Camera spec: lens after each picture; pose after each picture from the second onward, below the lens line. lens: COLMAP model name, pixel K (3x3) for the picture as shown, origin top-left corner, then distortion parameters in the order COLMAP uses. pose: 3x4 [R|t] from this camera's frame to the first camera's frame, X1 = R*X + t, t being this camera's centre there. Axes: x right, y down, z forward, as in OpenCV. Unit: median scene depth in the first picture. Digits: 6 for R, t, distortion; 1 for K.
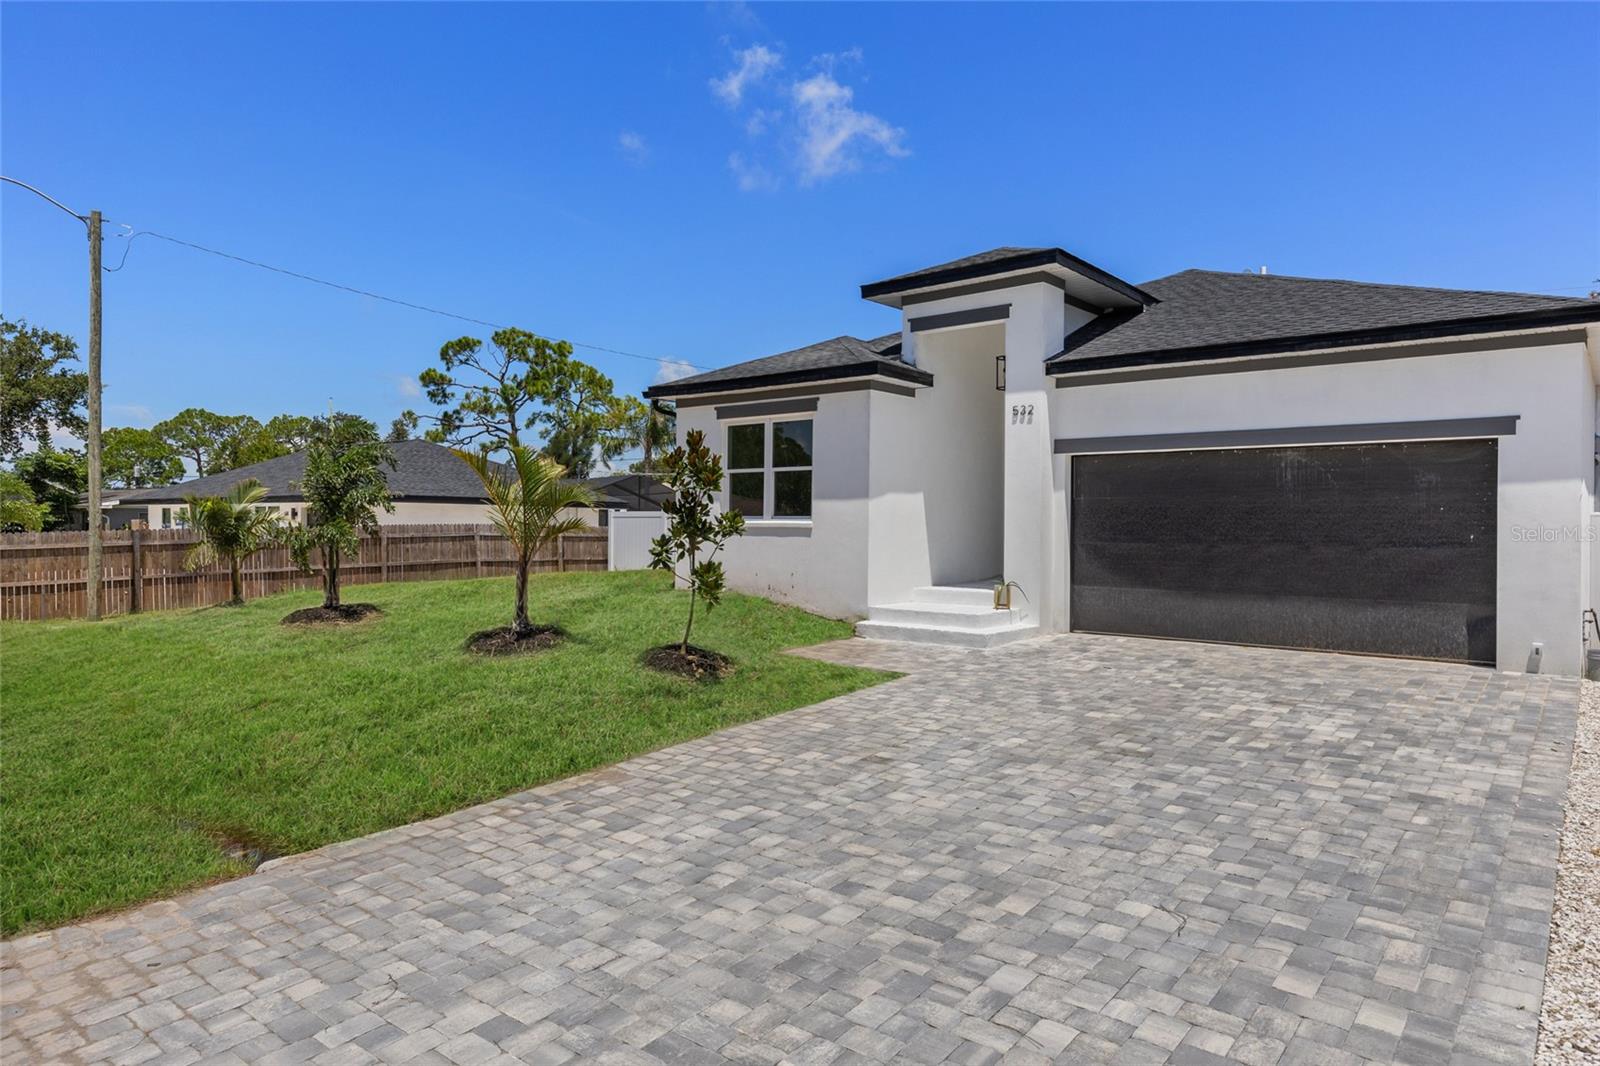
lens RADIAL K [[1010.8, 0, 799.2], [0, 1010.8, 514.6], [0, 0, 1]] dist [0.007005, 0.000373]
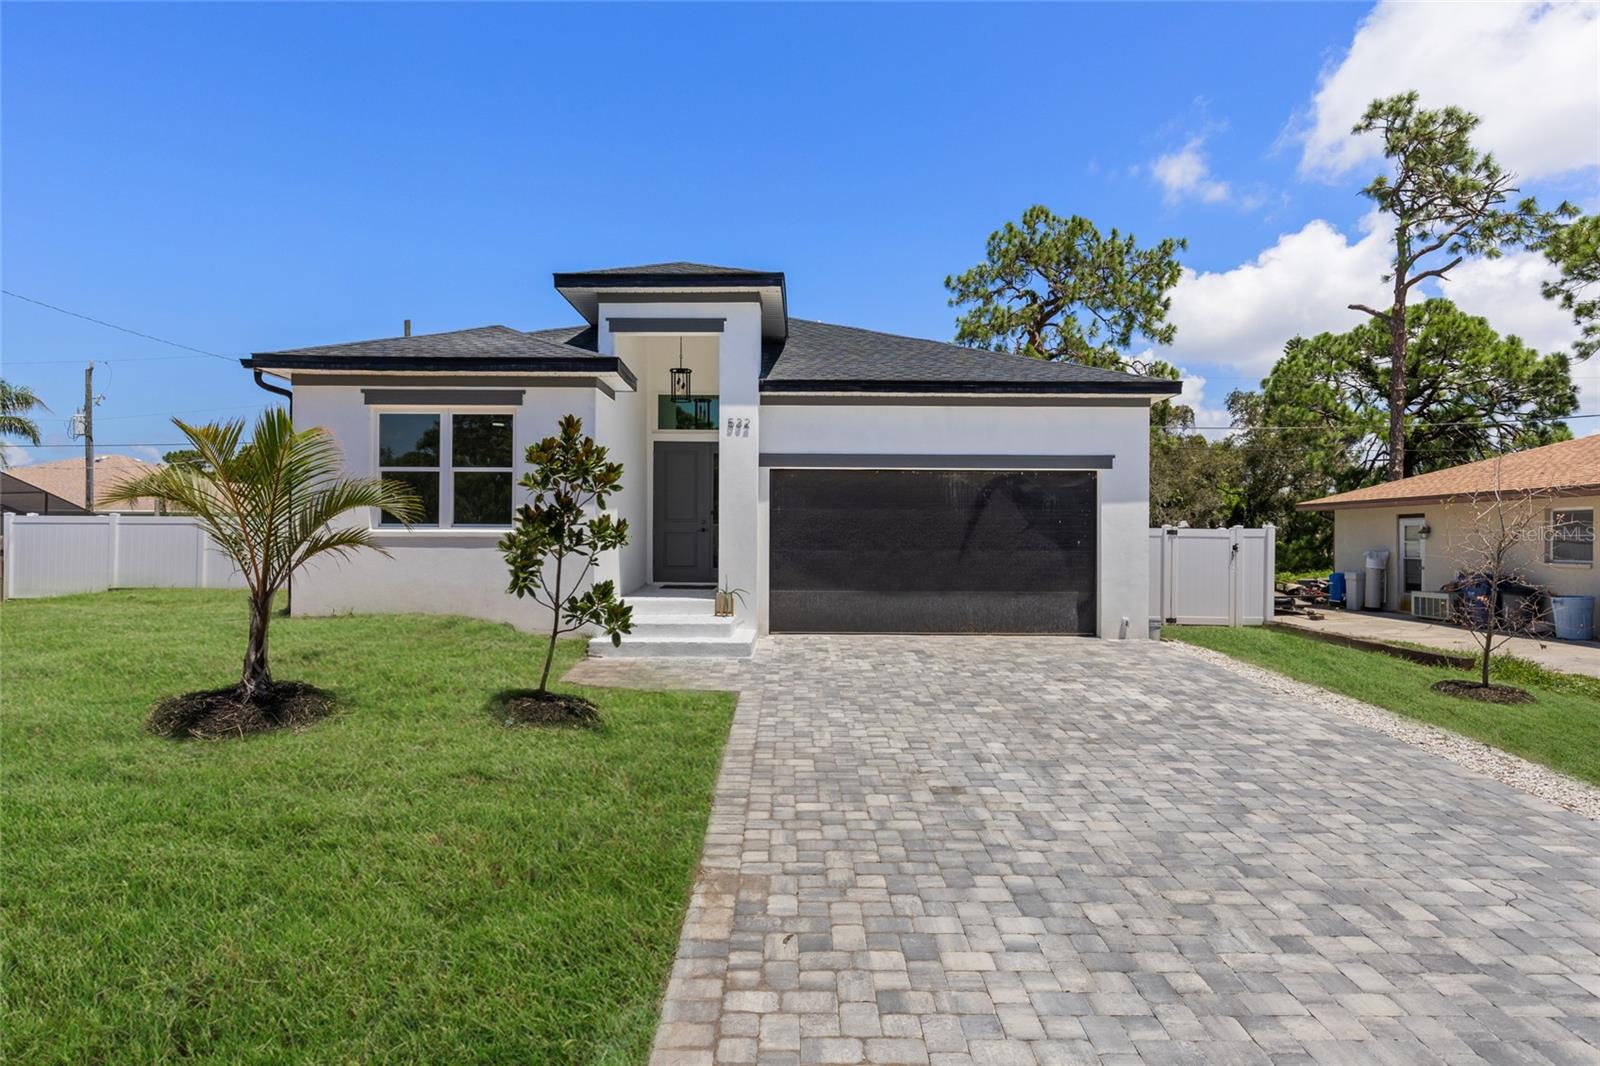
lens RADIAL K [[878.2, 0, 800.7], [0, 878.2, 532.6], [0, 0, 1]] dist [0.002830, -0.000489]
pose [[0.767374, -0.001021, 0.641198, -0.608351], [-0.006010, 0.999943, 0.008785, 0.000908], [-0.641171, -0.010595, 0.767325, 0.533128]]
